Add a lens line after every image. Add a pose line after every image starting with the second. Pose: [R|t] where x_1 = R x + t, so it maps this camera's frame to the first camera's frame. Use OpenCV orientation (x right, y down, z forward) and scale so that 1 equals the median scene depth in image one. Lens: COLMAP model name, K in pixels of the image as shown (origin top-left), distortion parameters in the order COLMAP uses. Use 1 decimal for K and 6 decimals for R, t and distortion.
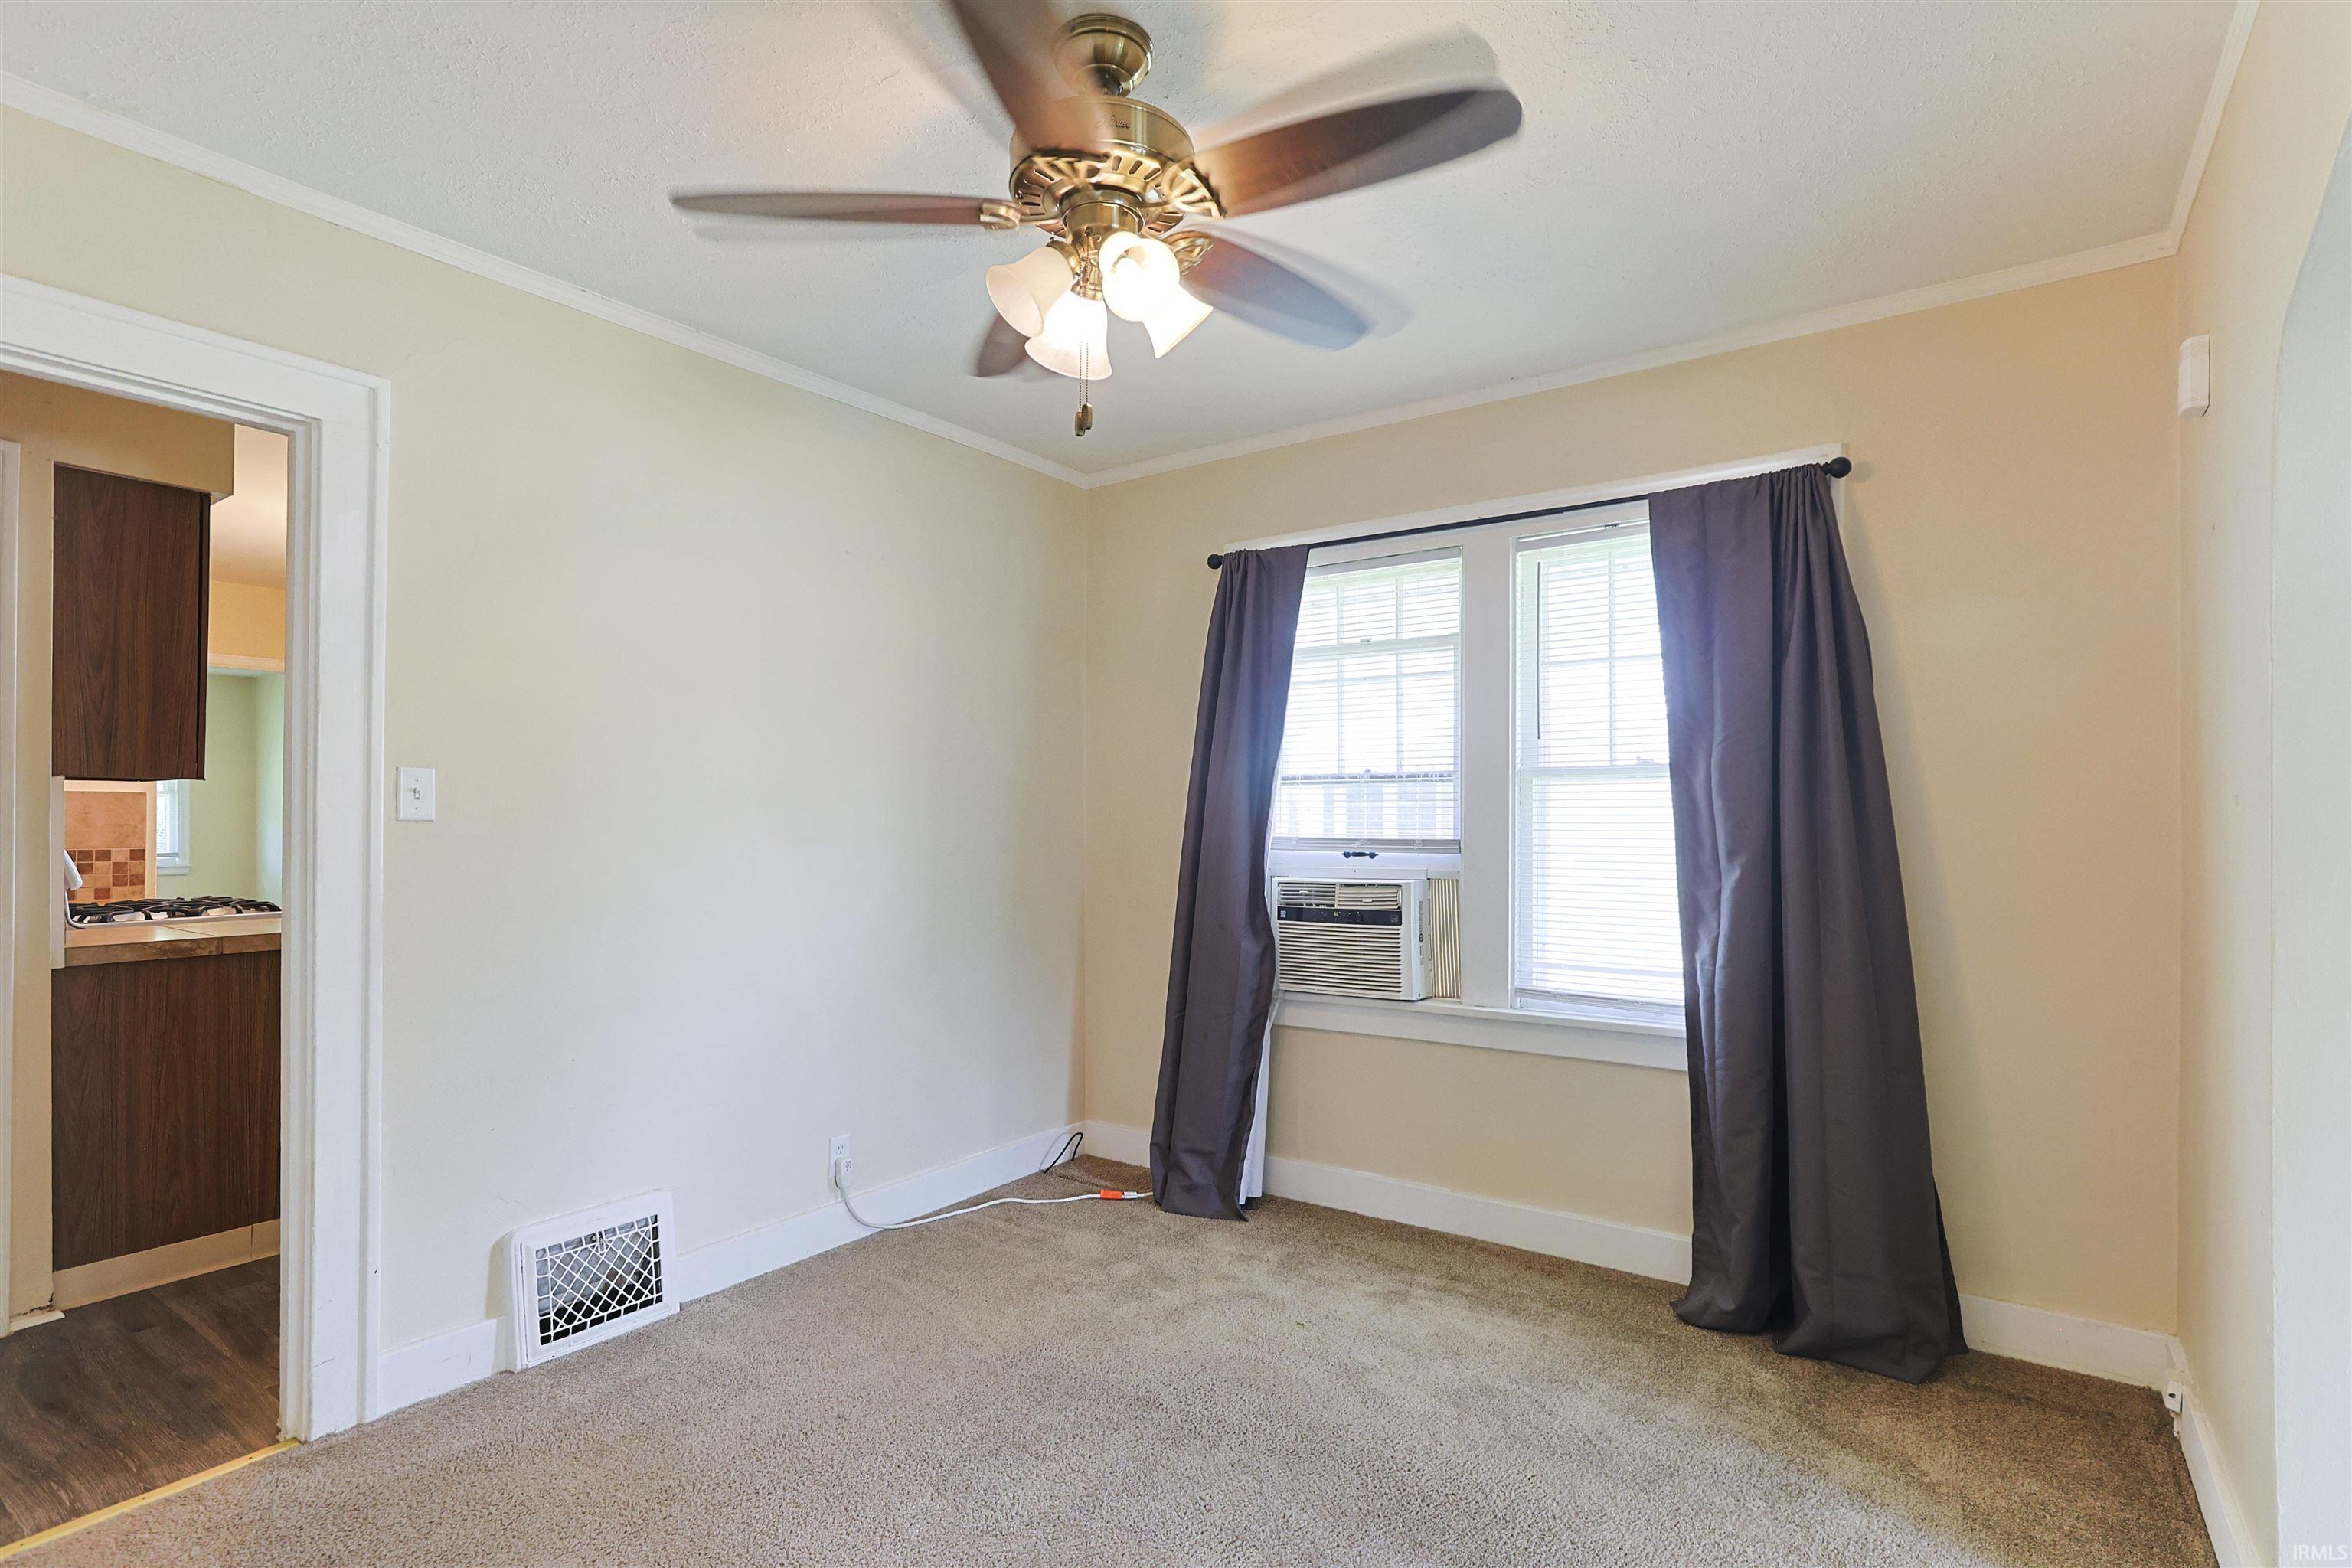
lens RADIAL K [[1127.1, 0, 1174.3], [0, 1127.1, 803.3], [0, 0, 1]] dist [-0.015414, 0.008962]
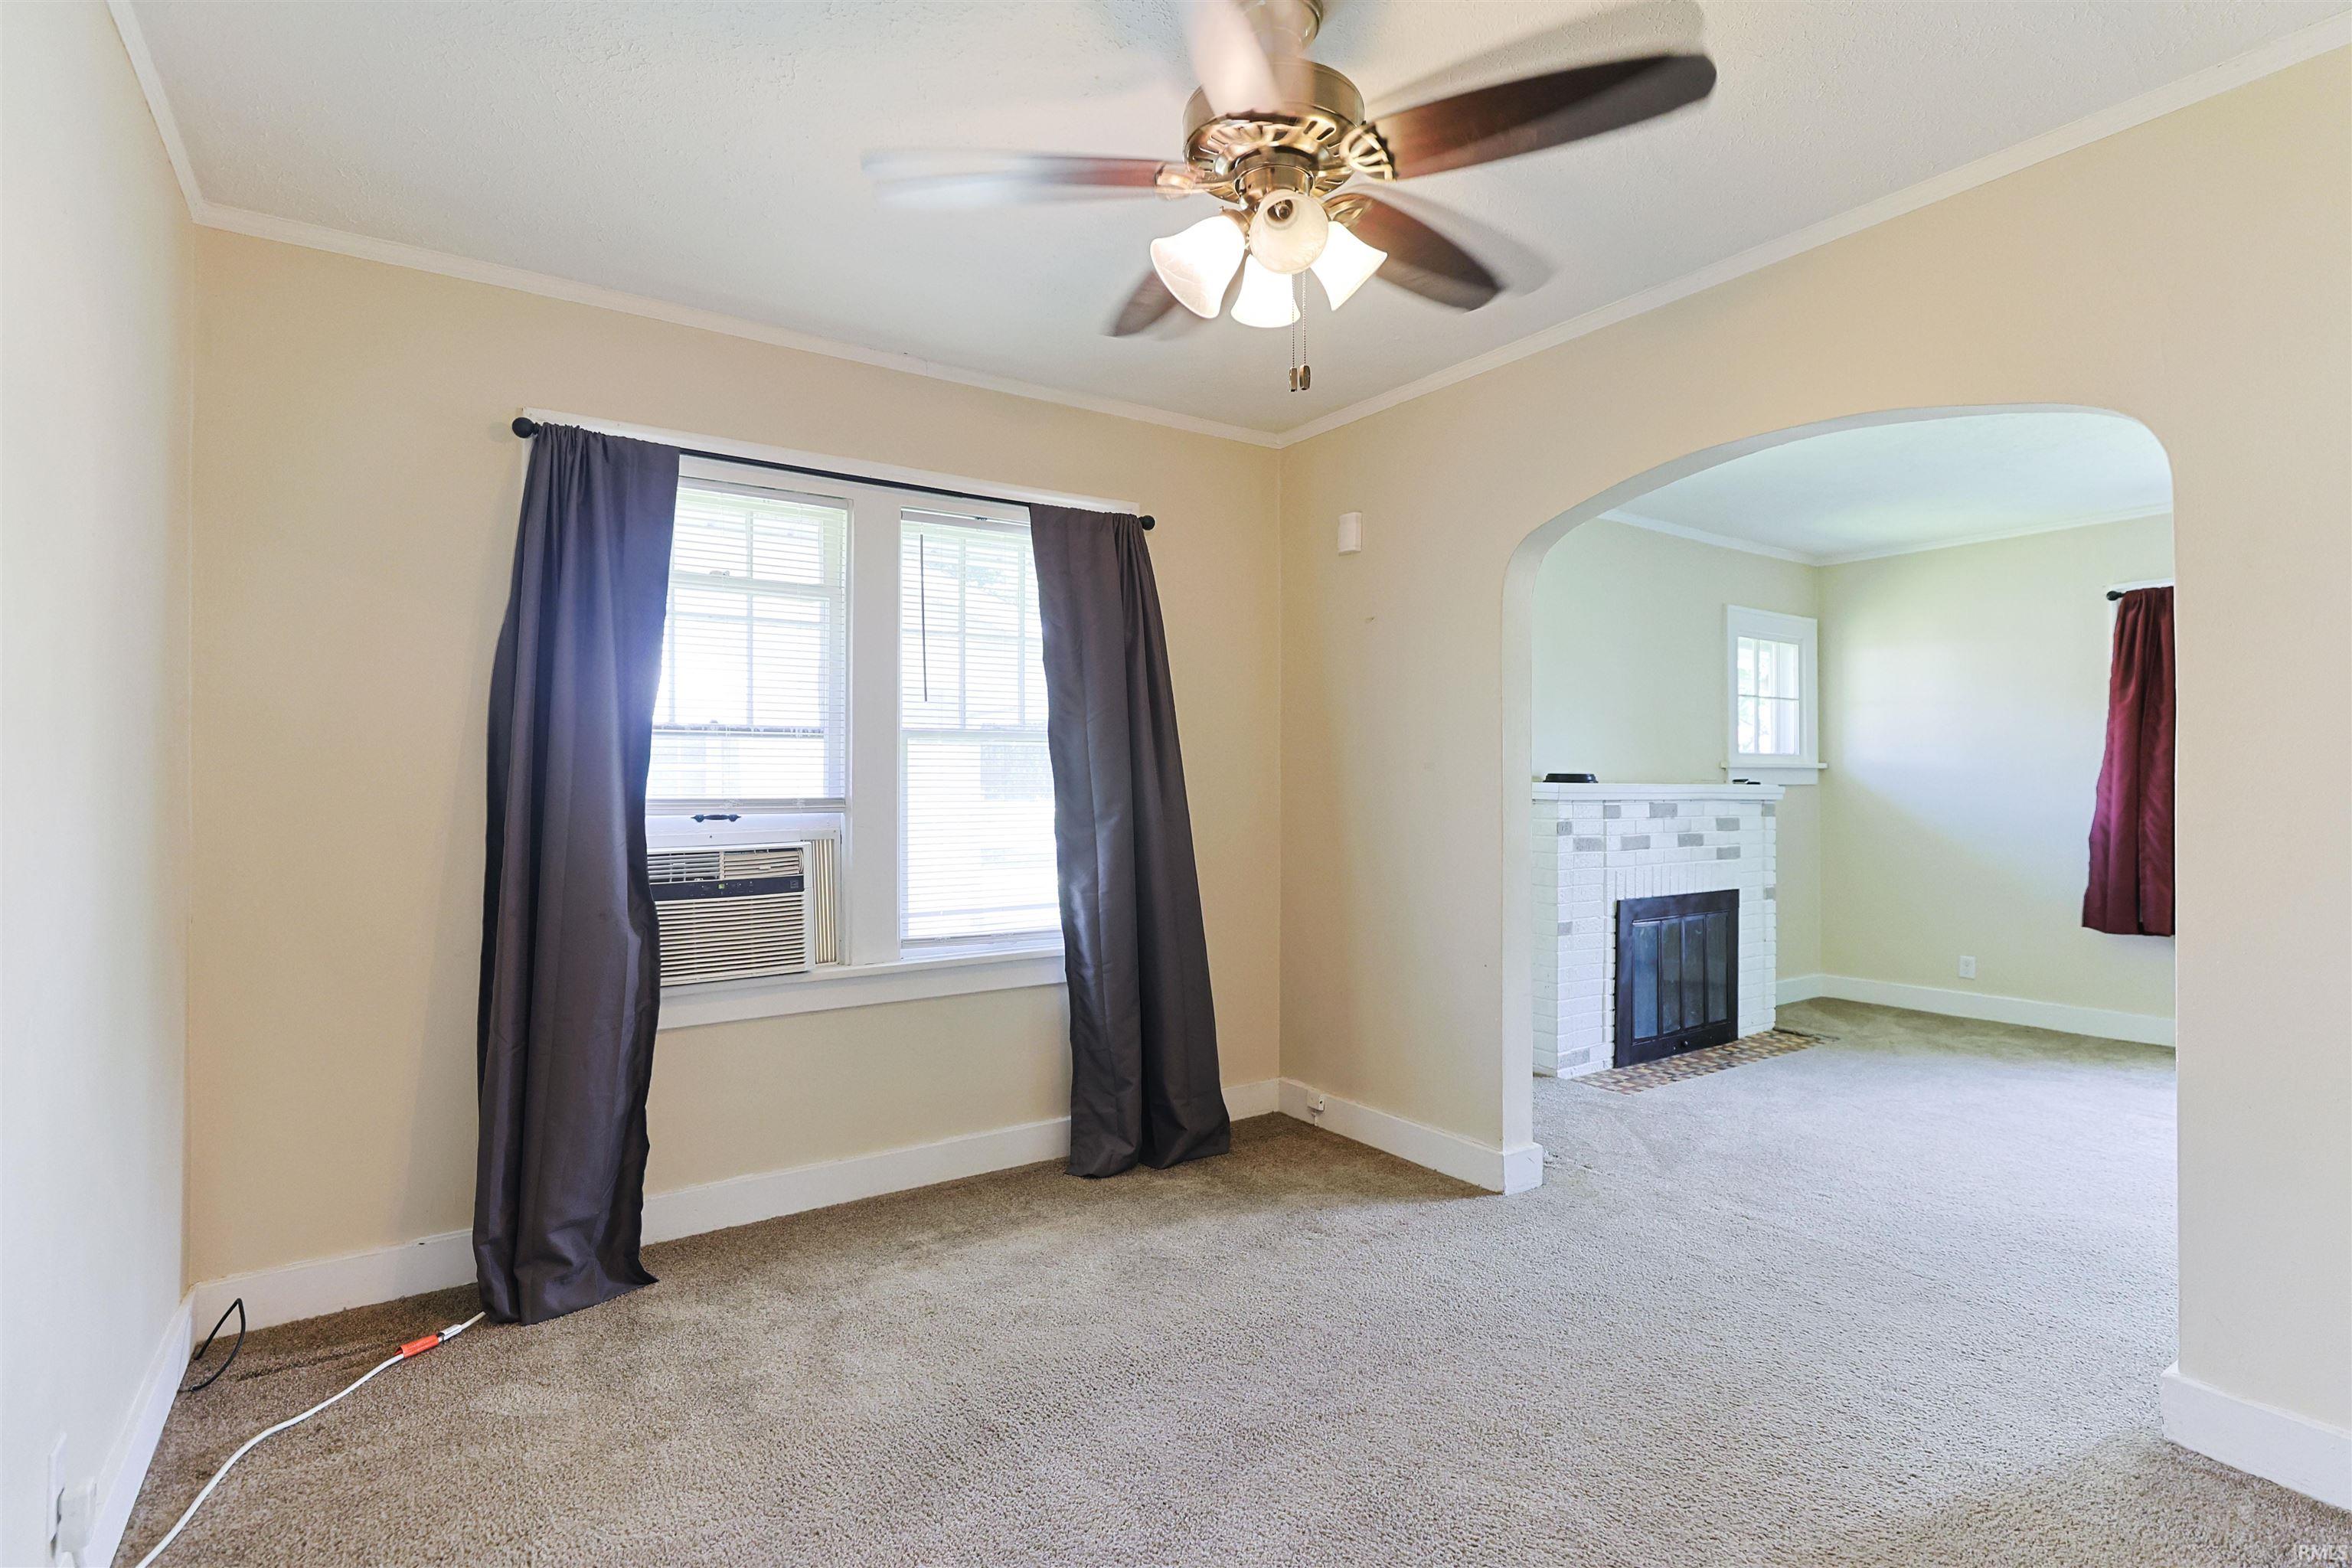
lens RADIAL K [[1127.1, 0, 1173.9], [0, 1127.1, 767.0], [0, 0, 1]] dist [-0.015414, 0.008962]
pose [[0.354142, 0.012842, 0.935103, -0.553831], [-0.008521, 0.999909, -0.010505, 0.013075], [-0.935153, -0.004248, 0.354219, 0.381137]]
